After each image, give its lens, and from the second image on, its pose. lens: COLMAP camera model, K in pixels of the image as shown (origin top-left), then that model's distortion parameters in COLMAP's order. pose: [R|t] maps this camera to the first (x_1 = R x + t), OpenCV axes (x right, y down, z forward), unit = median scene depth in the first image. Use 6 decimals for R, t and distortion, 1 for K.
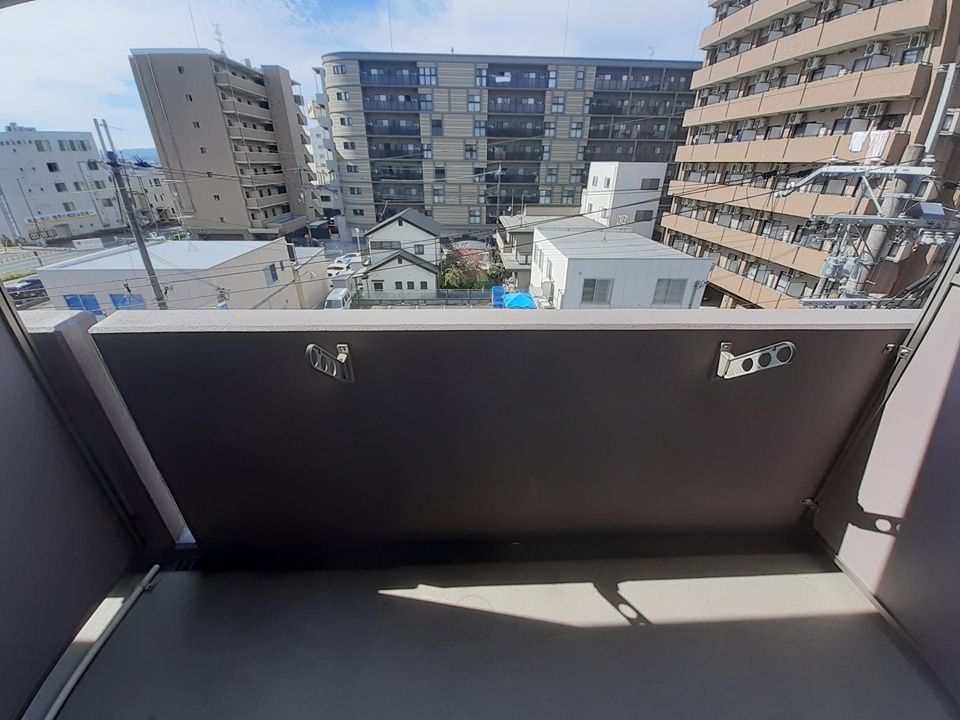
lens RADIAL K [[382.9, 0, 482.8], [0, 382.9, 365.0], [0, 0, 1]] dist [-0.000815, -0.002665]
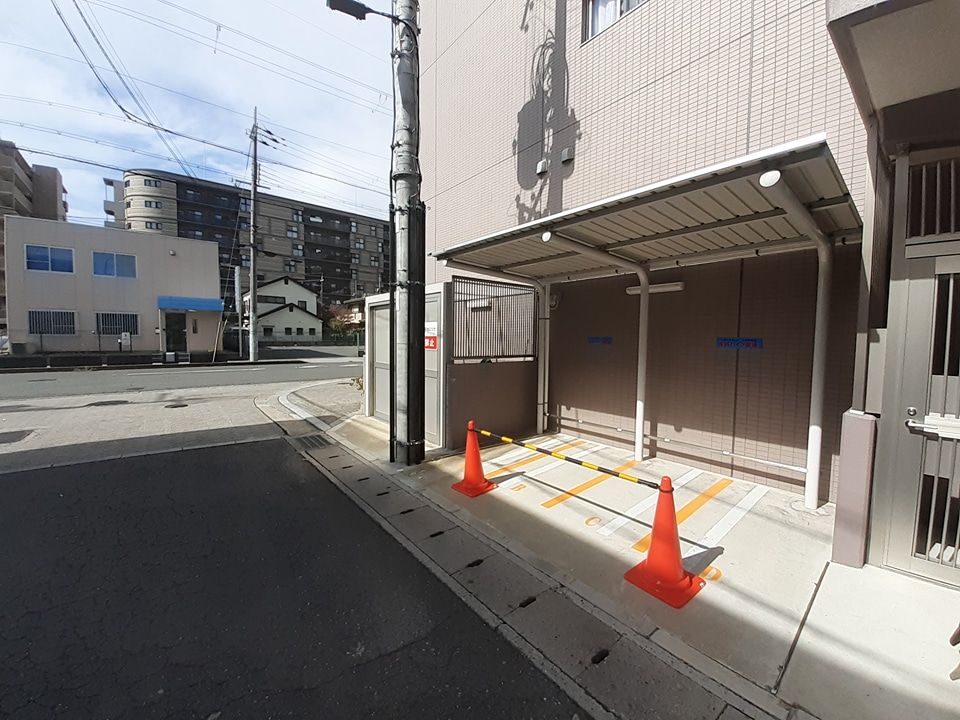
lens RADIAL K [[382.9, 0, 482.1], [0, 382.9, 359.4], [0, 0, 1]] dist [-0.000815, -0.002665]
pose [[0.798564, -0.032335, 0.601040, -0.291862], [0.277143, 0.906162, -0.319473, 0.248424], [-0.534309, 0.421693, 0.732590, -0.048444]]
